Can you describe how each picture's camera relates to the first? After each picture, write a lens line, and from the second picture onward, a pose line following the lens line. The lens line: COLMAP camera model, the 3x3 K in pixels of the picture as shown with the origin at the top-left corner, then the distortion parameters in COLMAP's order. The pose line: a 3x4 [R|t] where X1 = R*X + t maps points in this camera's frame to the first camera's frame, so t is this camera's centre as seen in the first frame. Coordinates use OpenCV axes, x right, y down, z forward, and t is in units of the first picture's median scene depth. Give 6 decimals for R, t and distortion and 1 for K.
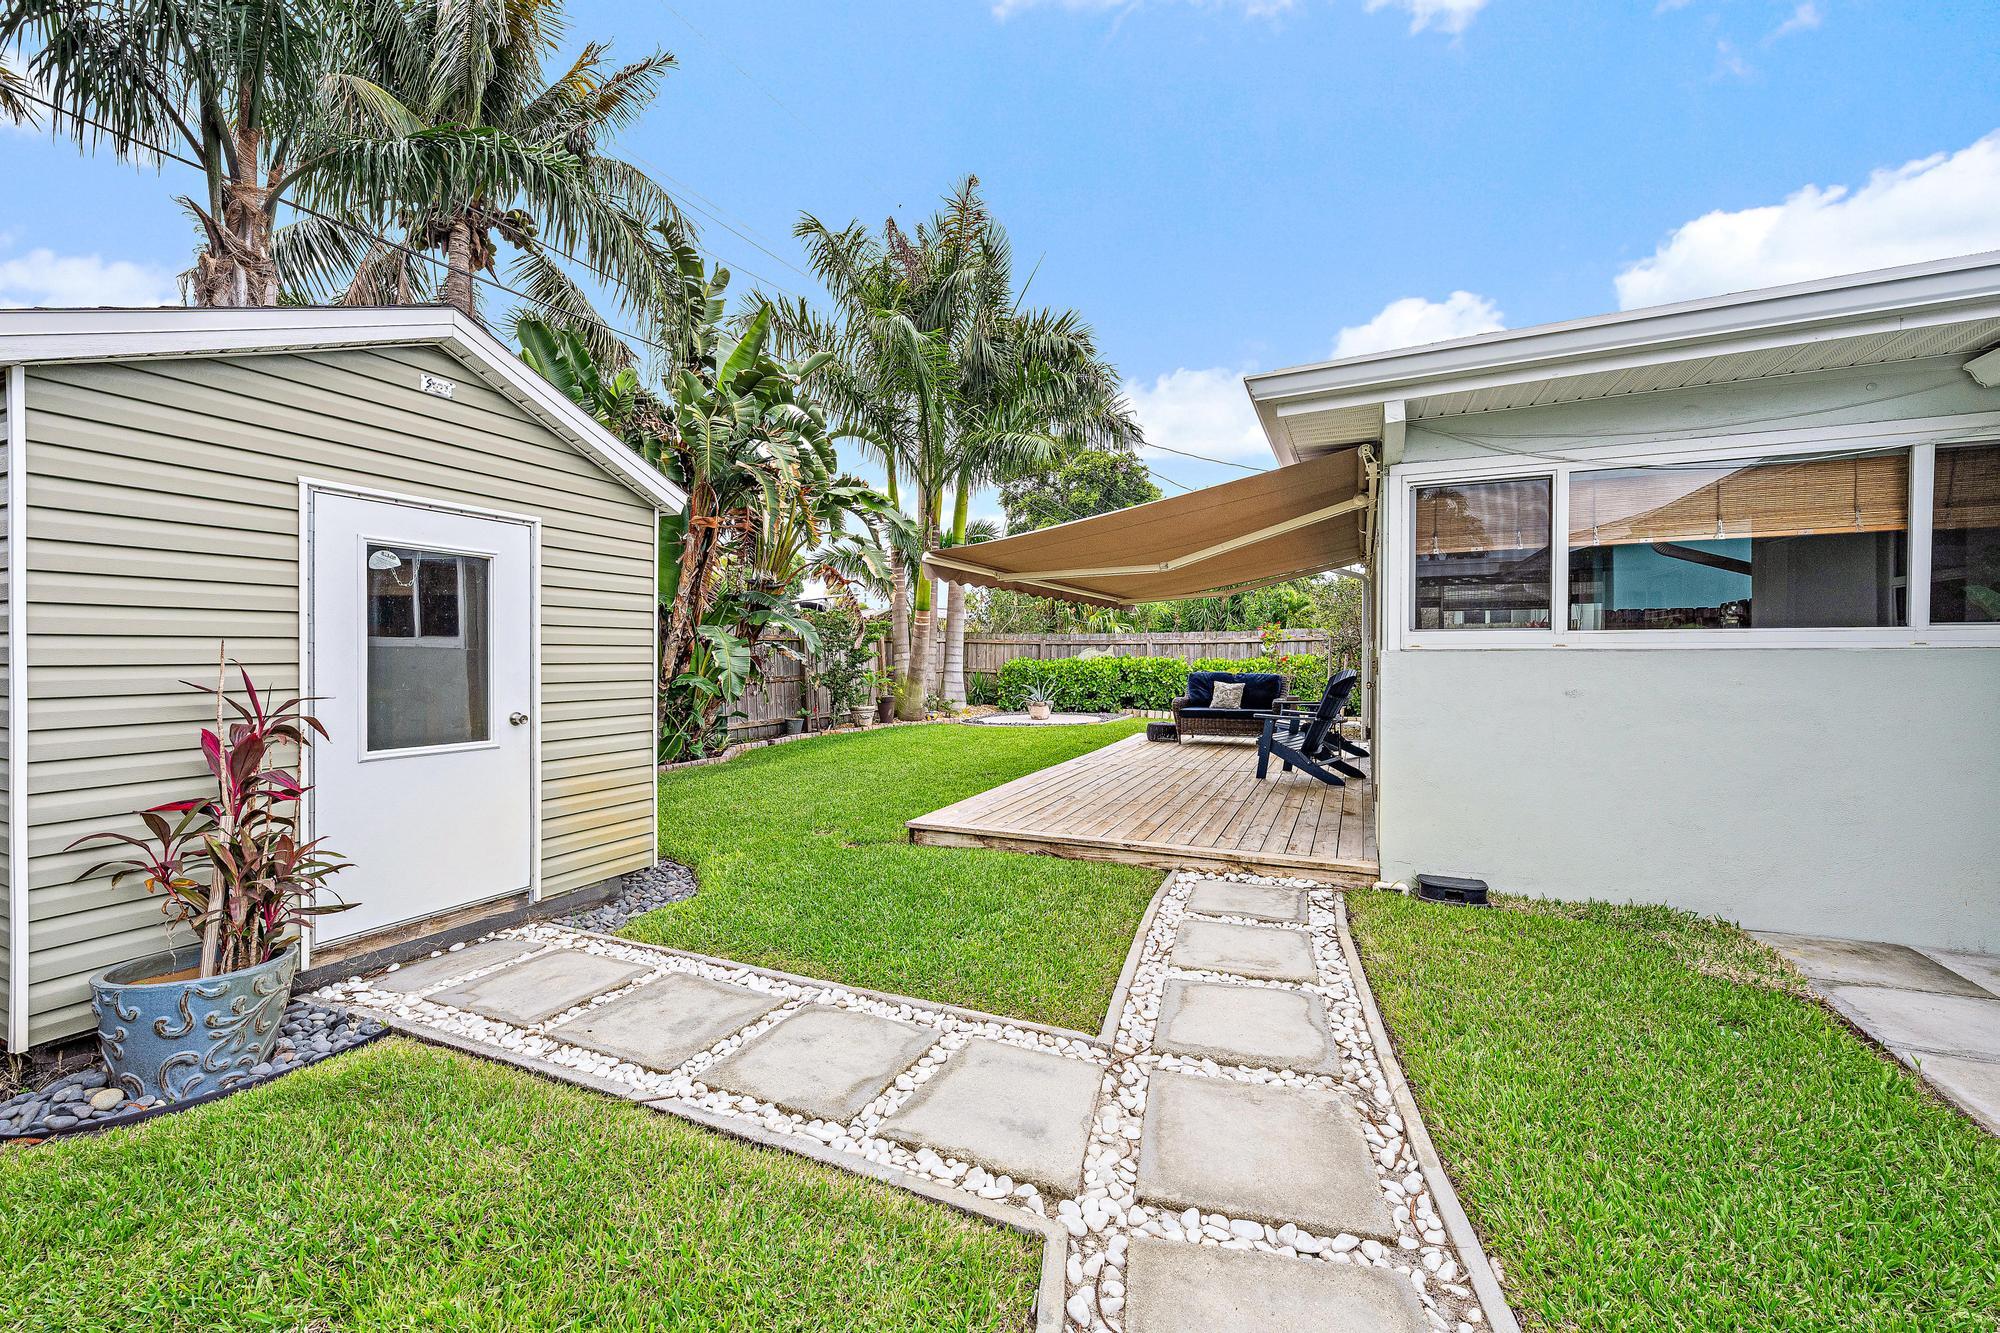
lens RADIAL K [[774.7, 0, 997.8], [0, 774.7, 666.2], [0, 0, 1]] dist [-0.004119, 0.000042]
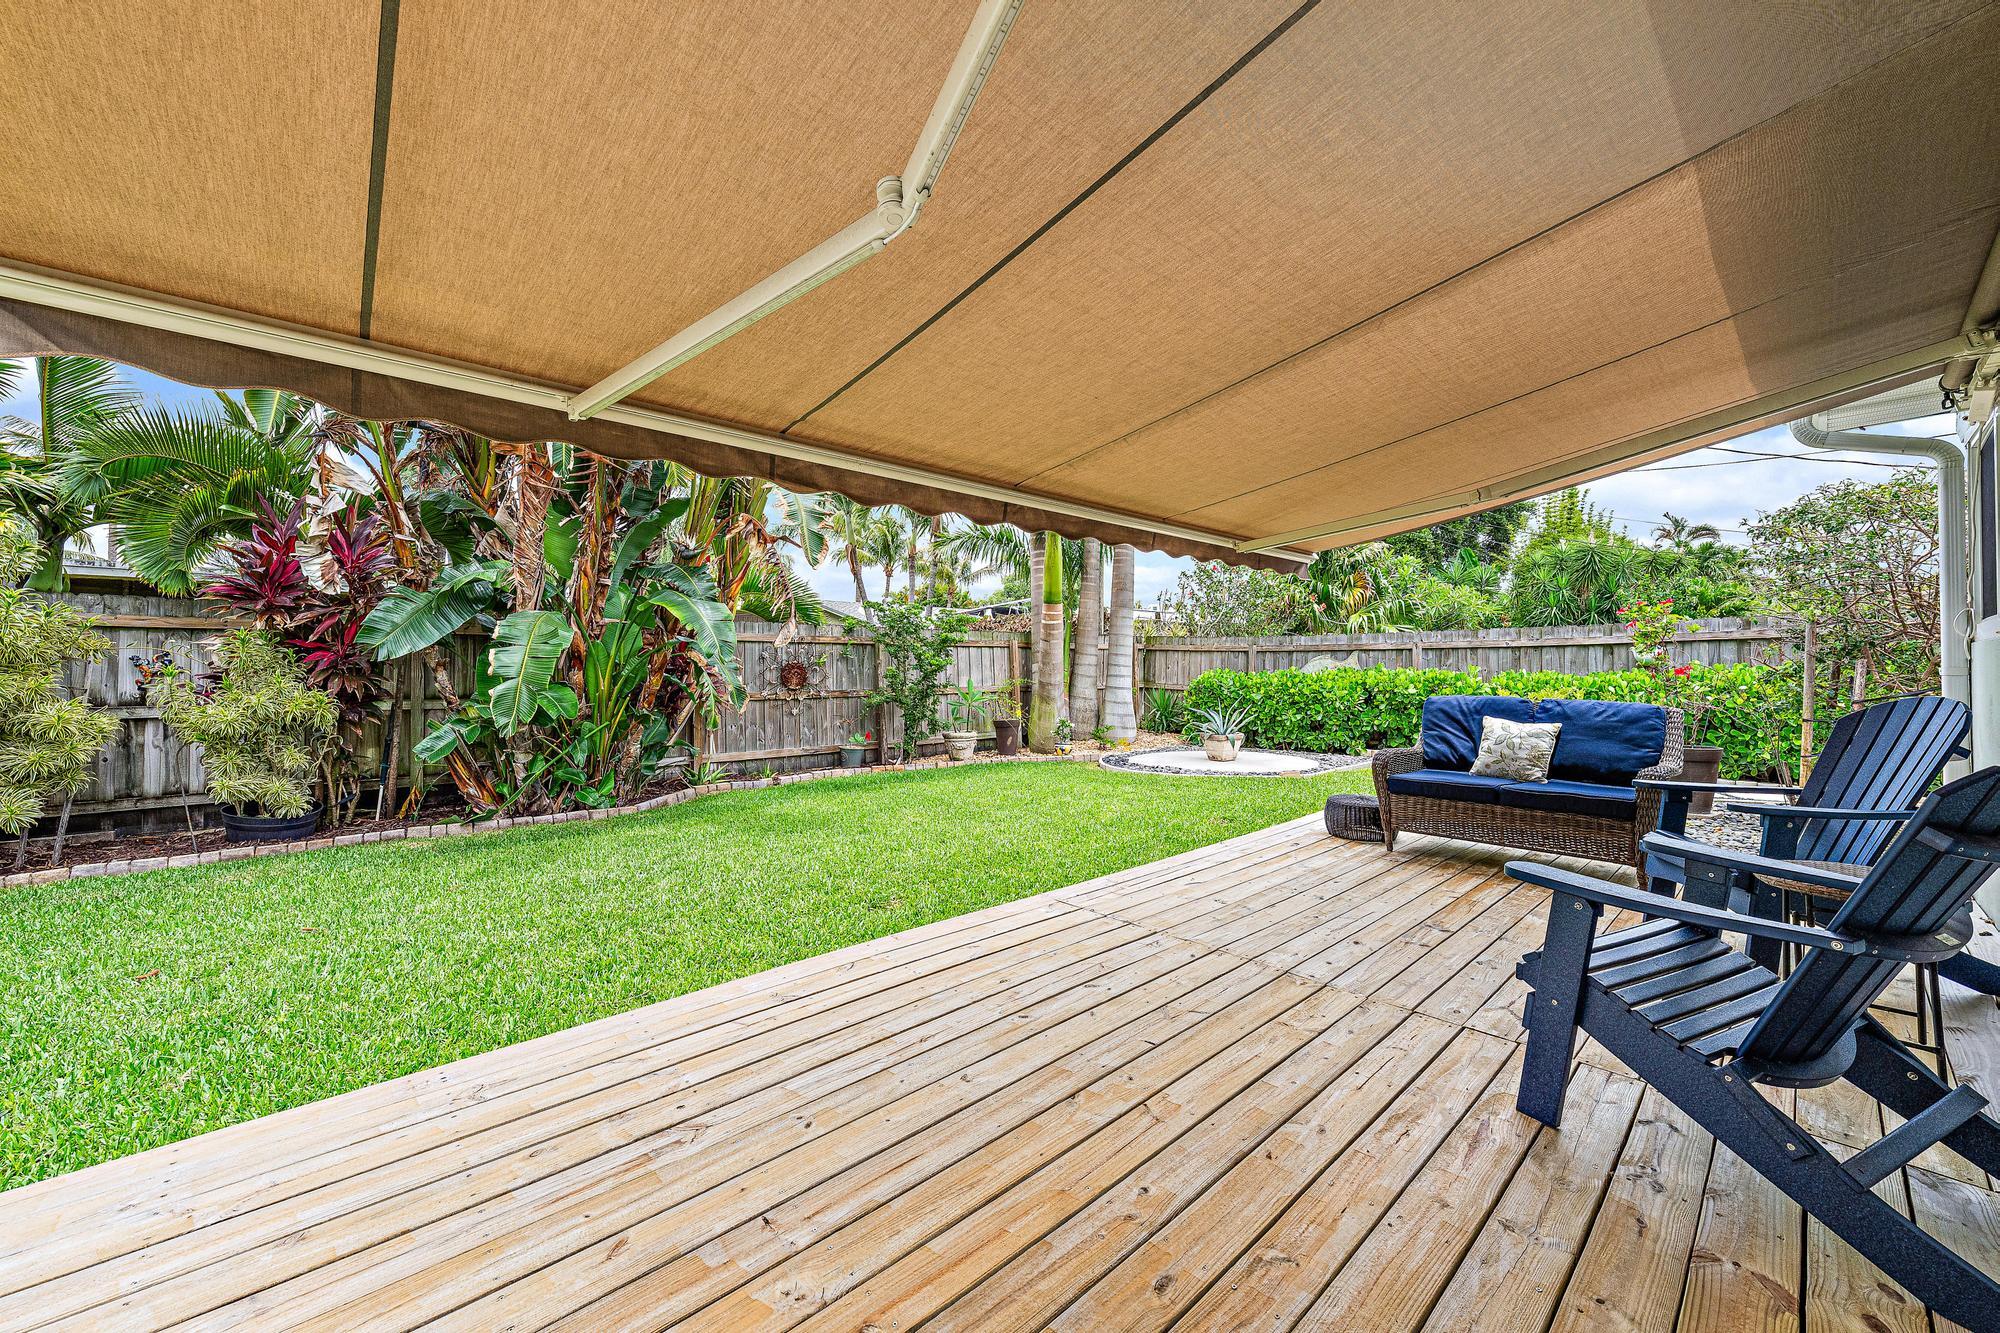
lens RADIAL K [[732.0, 0, 1007.9], [0, 732.0, 666.2], [0, 0, 1]] dist [0.002025, -0.000036]
pose [[0.921958, 0.003998, -0.387269, 0.128640], [-0.011836, 0.999771, -0.017856, 0.000199], [0.387109, 0.021046, 0.921794, 0.334676]]
